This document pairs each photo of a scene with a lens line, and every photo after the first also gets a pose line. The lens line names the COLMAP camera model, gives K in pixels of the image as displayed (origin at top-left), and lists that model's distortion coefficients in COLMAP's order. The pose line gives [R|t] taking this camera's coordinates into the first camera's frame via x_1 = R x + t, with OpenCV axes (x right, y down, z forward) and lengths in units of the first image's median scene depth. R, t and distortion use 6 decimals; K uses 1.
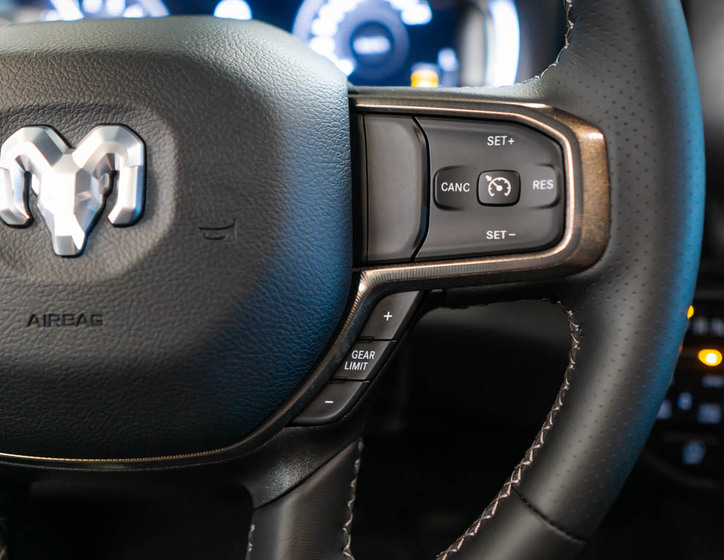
lens RADIAL K [[589.8, 0, 376.5], [0, 589.8, 271.4], [0, 0, 1]] dist [0.002689, -0.005279]
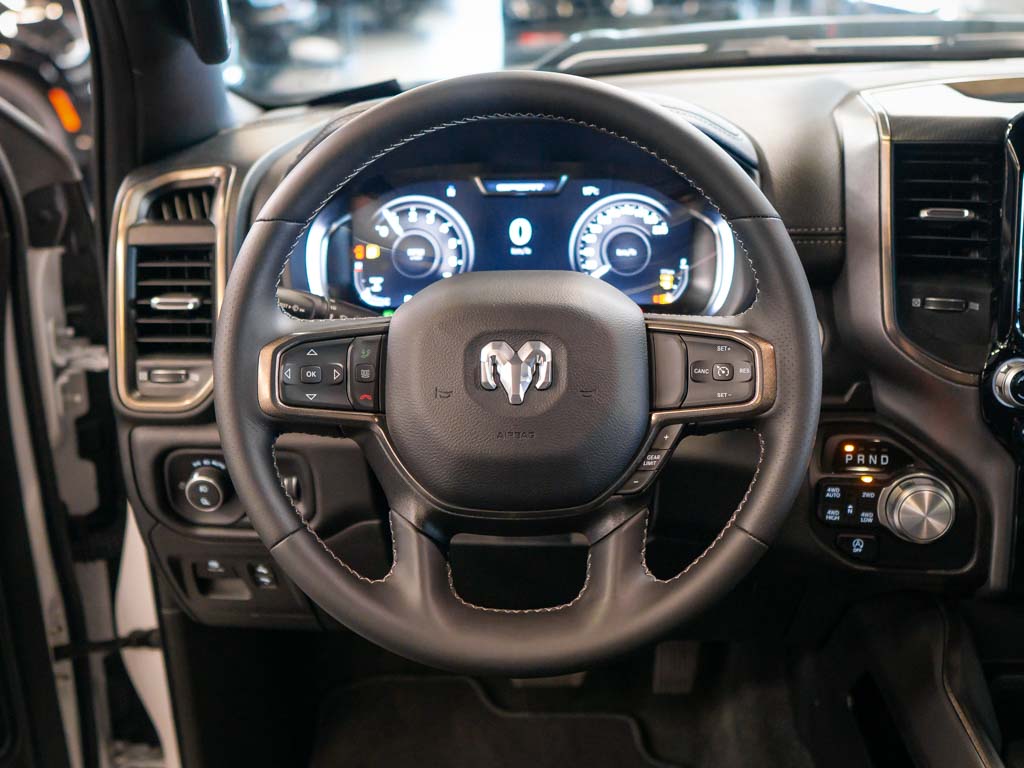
lens RADIAL K [[1169.8, 0, 520.6], [0, 1169.8, 388.2], [0, 0, 1]] dist [-0.012199, 0.000000]
pose [[0.999509, 0.004951, 0.030940, -0.589208], [-0.002694, 0.997359, -0.072575, 0.199914], [-0.031218, 0.072456, 0.996883, -2.868769]]
